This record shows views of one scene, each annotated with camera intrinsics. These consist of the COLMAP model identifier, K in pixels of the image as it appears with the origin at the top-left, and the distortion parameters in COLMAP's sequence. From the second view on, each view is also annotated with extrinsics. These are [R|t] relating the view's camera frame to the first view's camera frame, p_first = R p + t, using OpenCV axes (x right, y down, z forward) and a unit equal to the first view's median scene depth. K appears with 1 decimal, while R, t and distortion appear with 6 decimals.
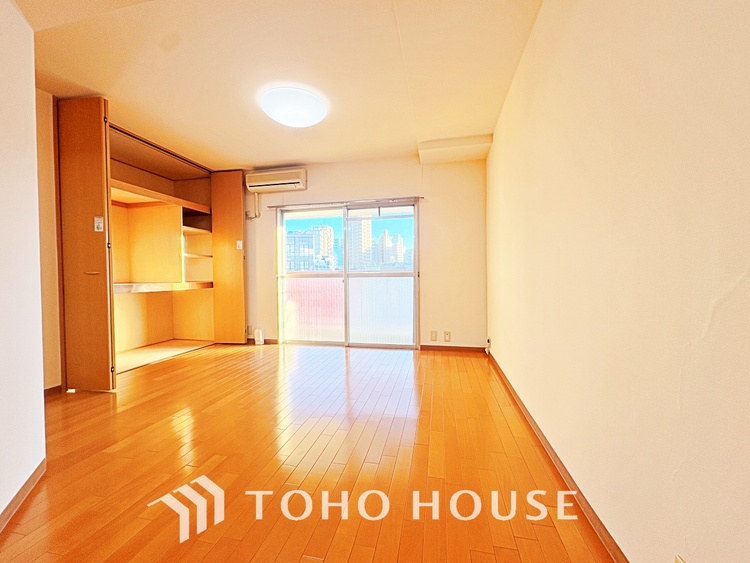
lens RADIAL K [[297.1, 0, 375.0], [0, 297.1, 281.5], [0, 0, 1]] dist [0.001169, 0.000208]
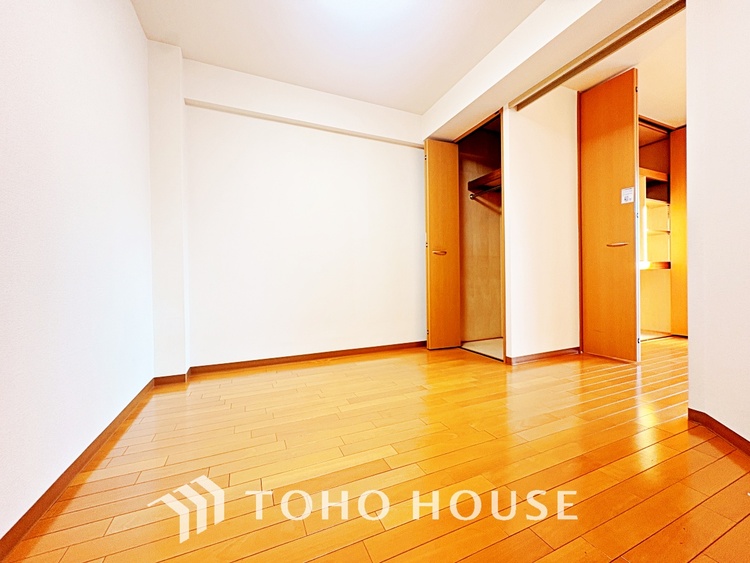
lens RADIAL K [[297.1, 0, 375.0], [0, 297.1, 281.5], [0, 0, 1]] dist [0.001169, 0.000208]
pose [[0.579394, 0.006139, -0.815025, -0.350408], [-0.004877, 0.999980, 0.004065, 0.058396], [0.815033, 0.001620, 0.579412, -0.167141]]
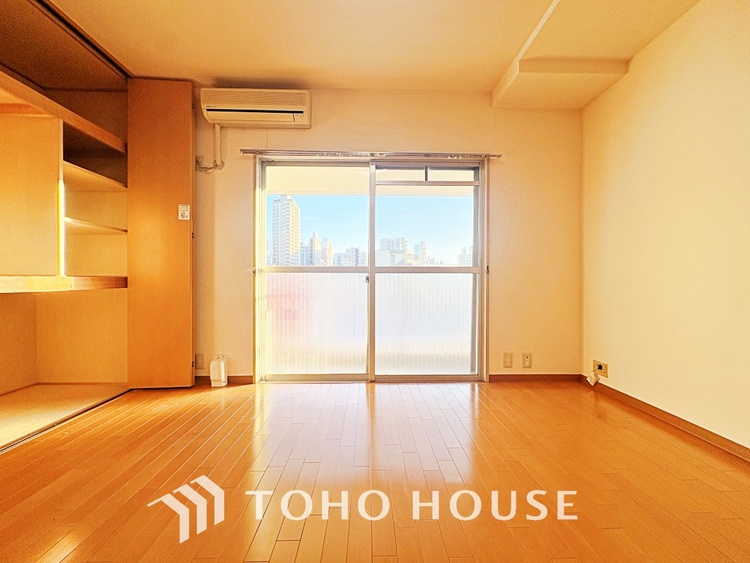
lens RADIAL K [[295.8, 0, 375.0], [0, 295.8, 281.5], [0, 0, 1]] dist [0.004397, 0.000107]
pose [[0.971939, 0.012501, 0.234902, -0.234478], [-0.009584, 0.999862, -0.013555, 0.012793], [-0.235039, 0.010923, 0.971925, 0.367997]]
